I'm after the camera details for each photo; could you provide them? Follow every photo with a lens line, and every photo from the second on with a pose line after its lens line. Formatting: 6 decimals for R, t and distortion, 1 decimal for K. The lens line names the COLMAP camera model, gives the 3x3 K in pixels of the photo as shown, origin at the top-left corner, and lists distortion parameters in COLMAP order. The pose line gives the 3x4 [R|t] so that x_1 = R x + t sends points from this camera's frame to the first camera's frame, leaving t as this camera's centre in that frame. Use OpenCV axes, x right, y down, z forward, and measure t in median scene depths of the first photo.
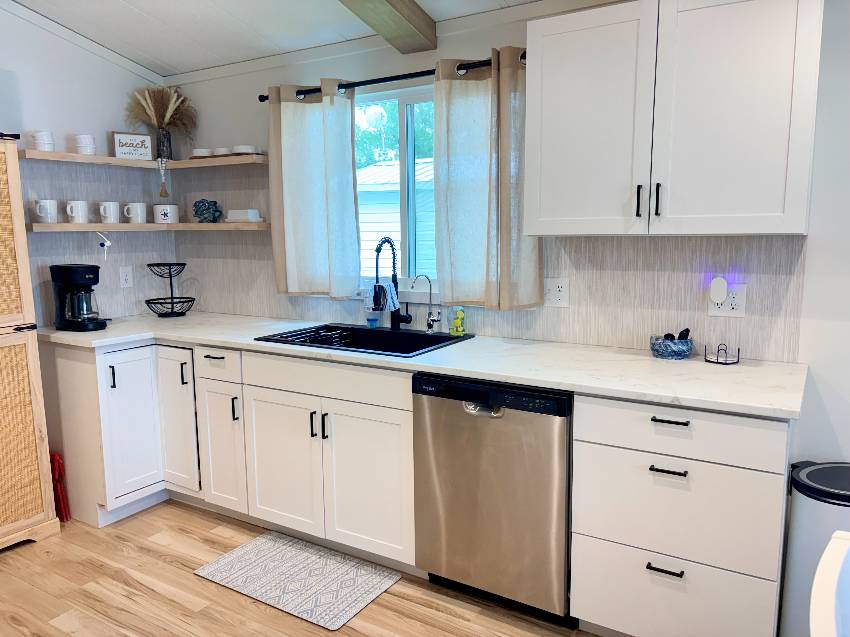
lens RADIAL K [[643.9, 0, 422.6], [0, 643.9, 319.0], [0, 0, 1]] dist [0.030530, -0.039871]
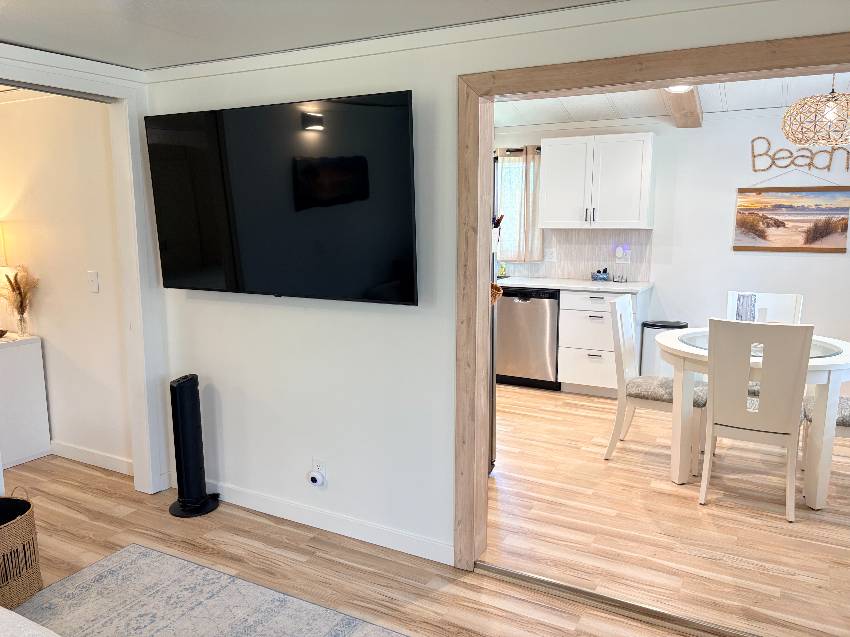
lens RADIAL K [[643.9, 0, 423.5], [0, 643.9, 326.0], [0, 0, 1]] dist [0.030530, -0.039871]
pose [[0.998480, 0.000612, 0.055106, -0.335497], [-0.001939, 0.999709, 0.024025, 0.146874], [-0.055075, -0.024096, 0.998191, -1.142340]]
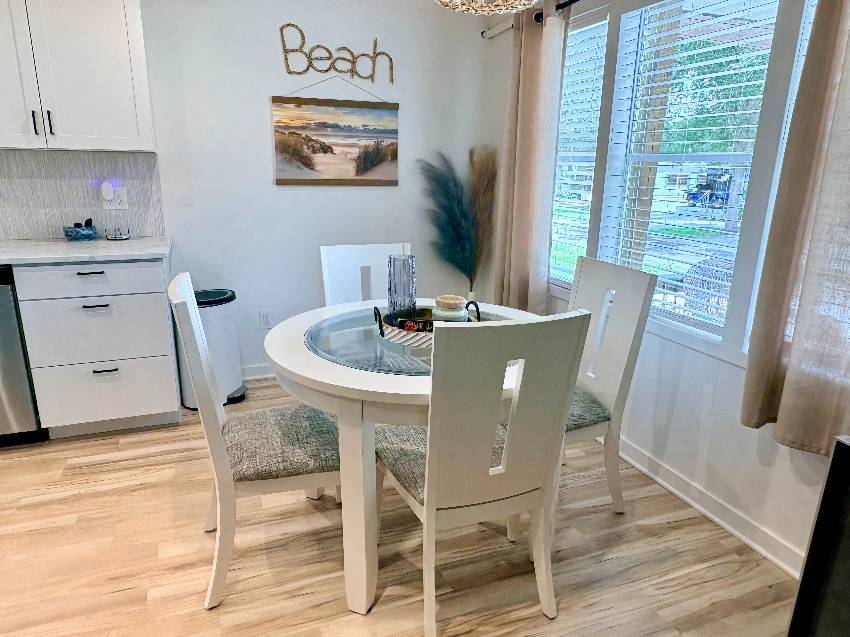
lens RADIAL K [[574.0, 0, 422.0], [0, 574.0, 323.2], [0, 0, 1]] dist [-0.001558, 0.004321]
pose [[0.607769, -0.195095, 0.769775, -0.144298], [0.088650, 0.979961, 0.178372, 0.069219], [-0.789150, -0.040168, 0.612886, -0.316917]]
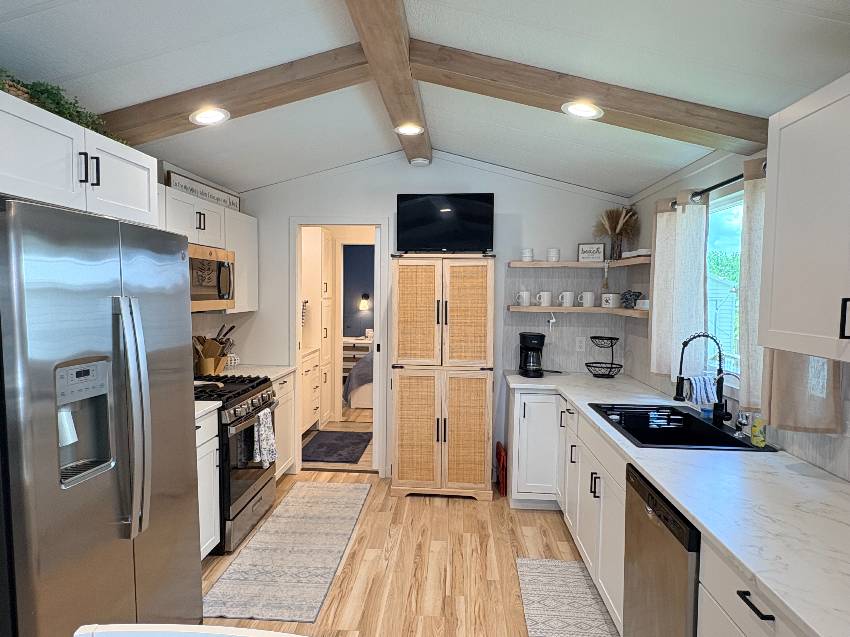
lens RADIAL K [[523.8, 0, 422.1], [0, 523.8, 318.6], [0, 0, 1]] dist [-0.004572, -0.000466]
pose [[0.462456, 0.059408, -0.884650, 0.518529], [-0.141848, 0.989859, -0.007679, -0.085373], [0.875222, 0.129037, 0.466193, 0.223401]]
